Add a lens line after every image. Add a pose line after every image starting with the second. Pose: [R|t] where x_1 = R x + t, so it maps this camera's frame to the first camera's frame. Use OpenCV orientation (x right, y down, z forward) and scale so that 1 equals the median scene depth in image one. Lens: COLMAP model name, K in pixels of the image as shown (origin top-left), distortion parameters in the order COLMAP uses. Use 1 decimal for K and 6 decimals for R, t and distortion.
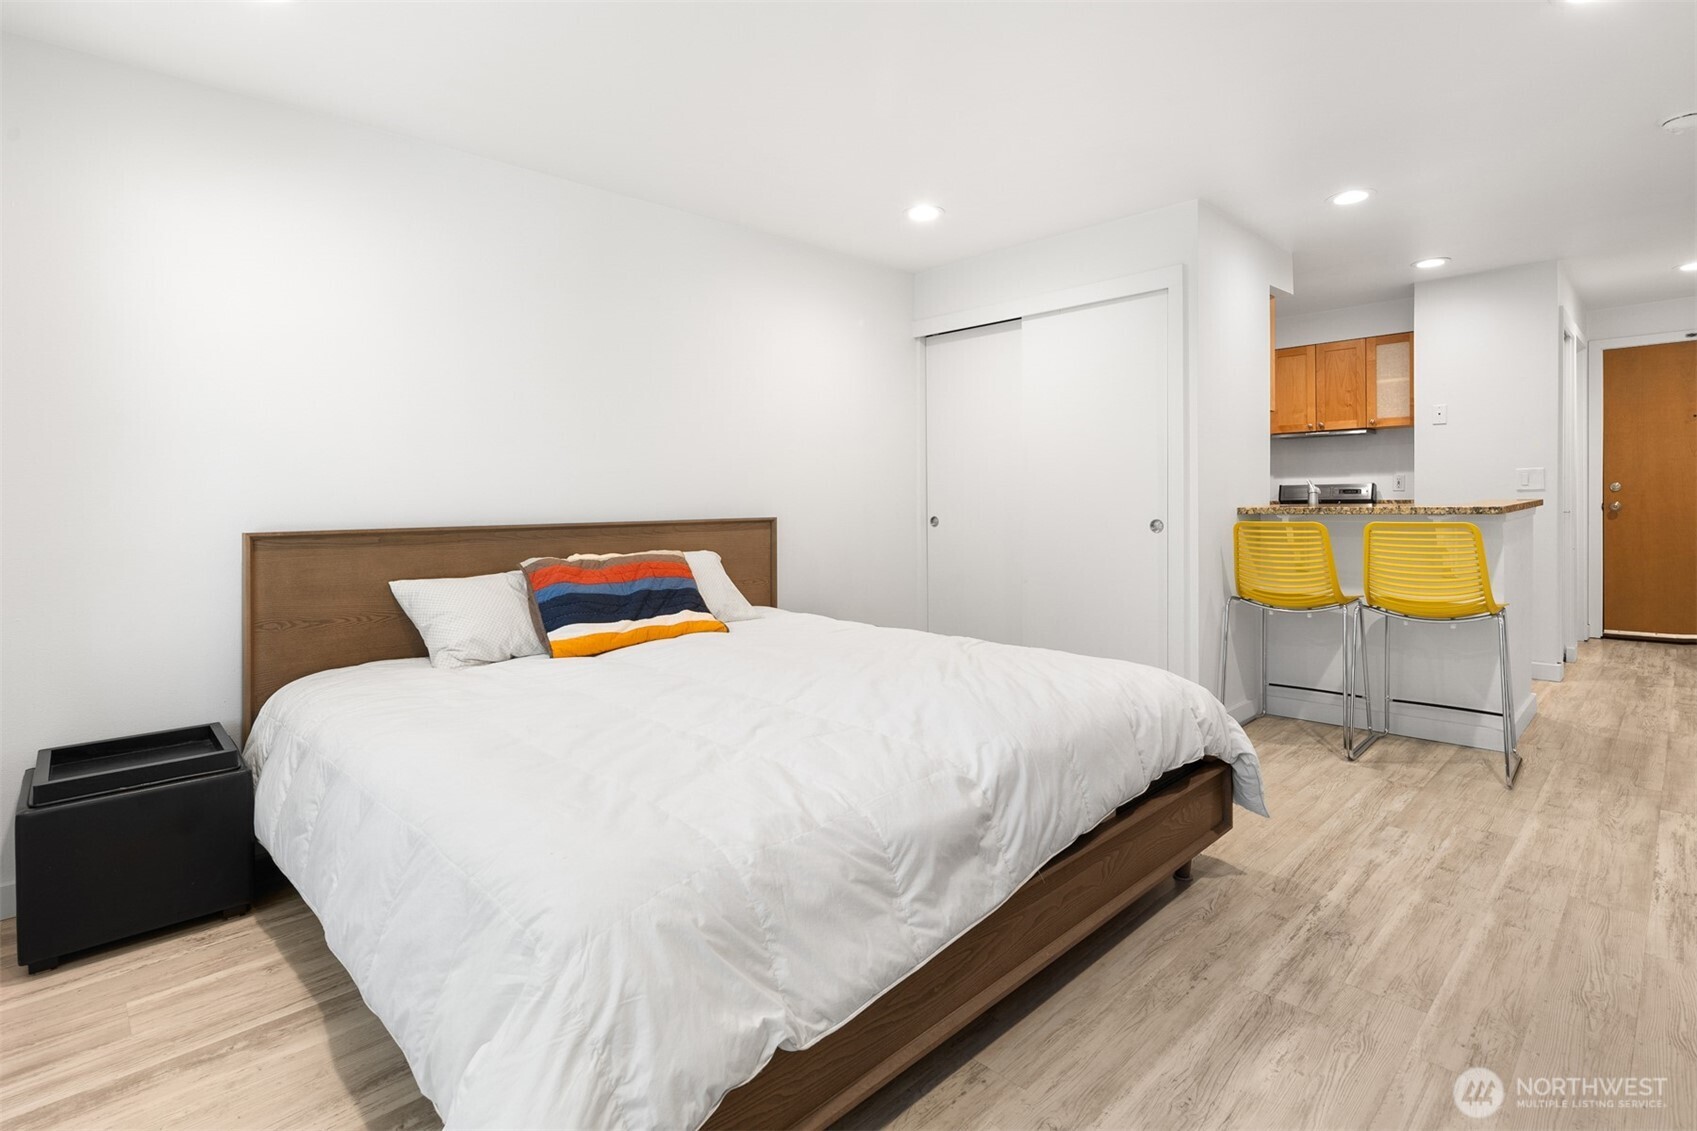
lens RADIAL K [[827.5, 0, 848.5], [0, 827.5, 539.6], [0, 0, 1]] dist [0.000234, -0.004704]
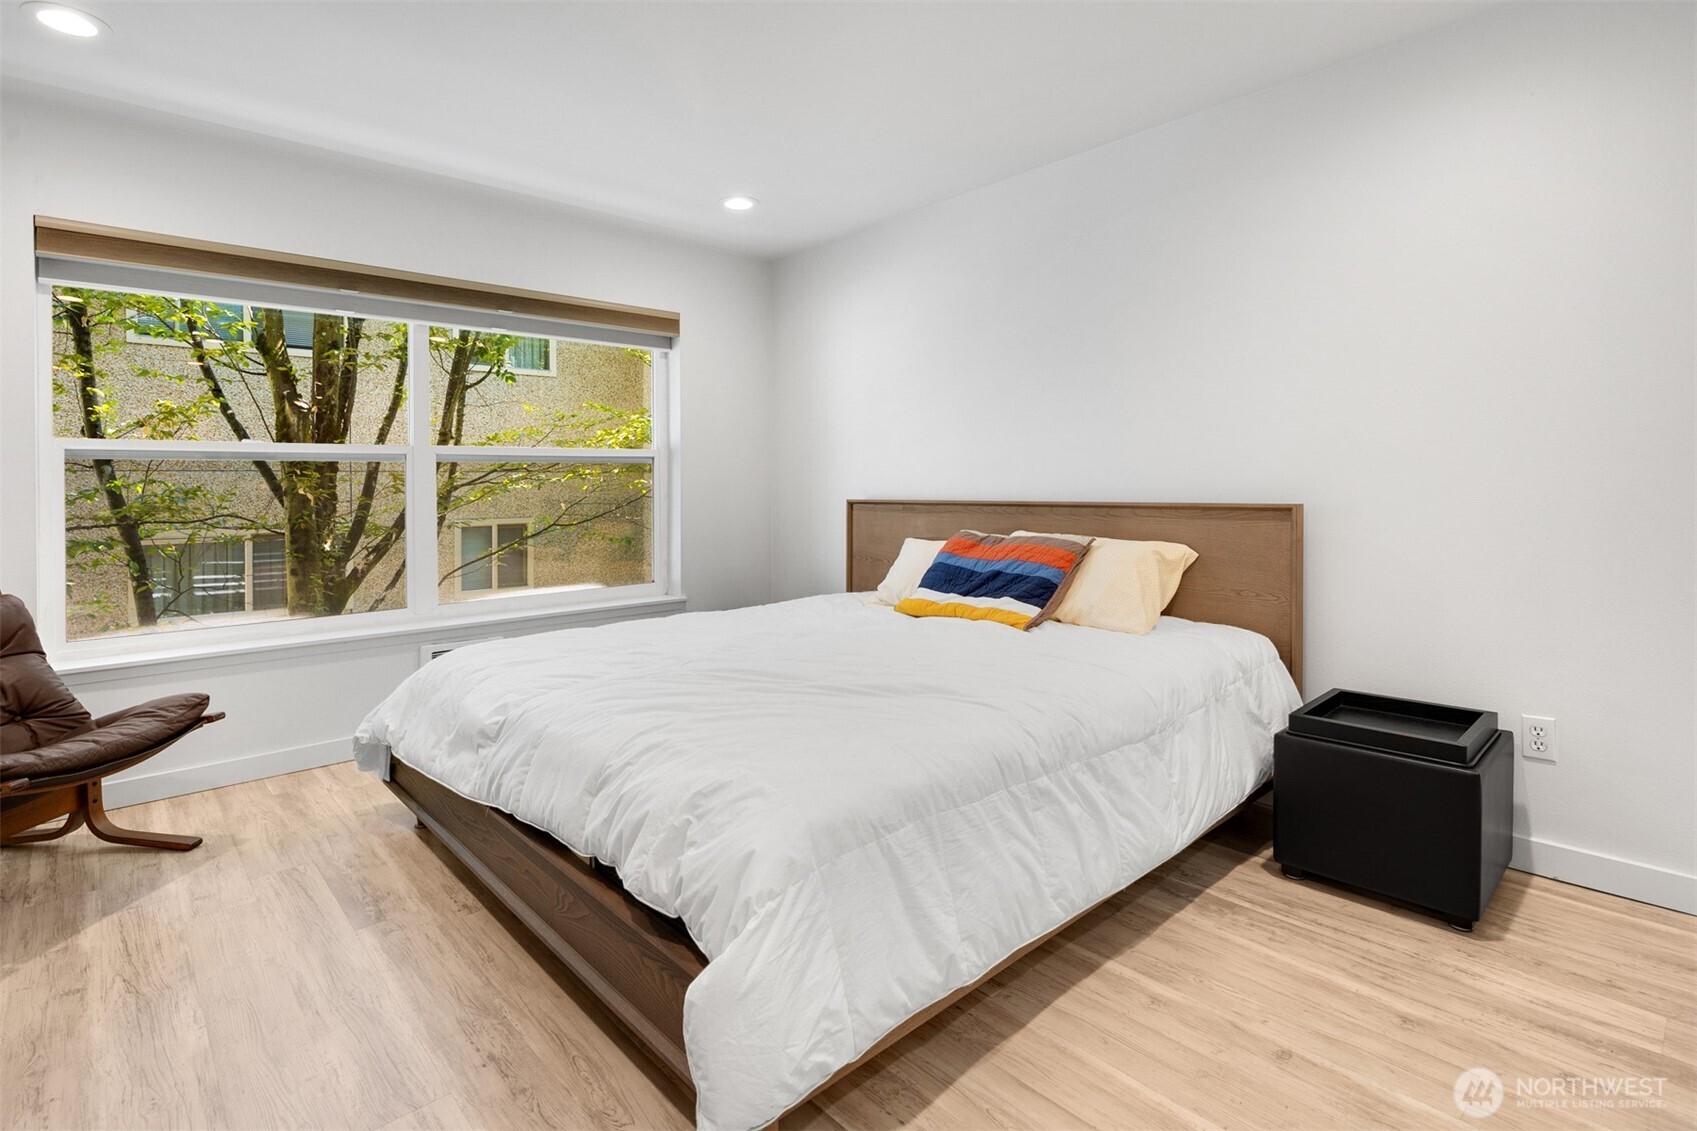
lens RADIAL K [[838.0, 0, 844.8], [0, 838.0, 490.7], [0, 0, 1]] dist [-0.002020, -0.000865]
pose [[-0.042672, 0.022871, -0.998827, 0.963649], [-0.035141, 0.999085, 0.024378, -0.066978], [0.998471, 0.036140, -0.041830, 1.062143]]
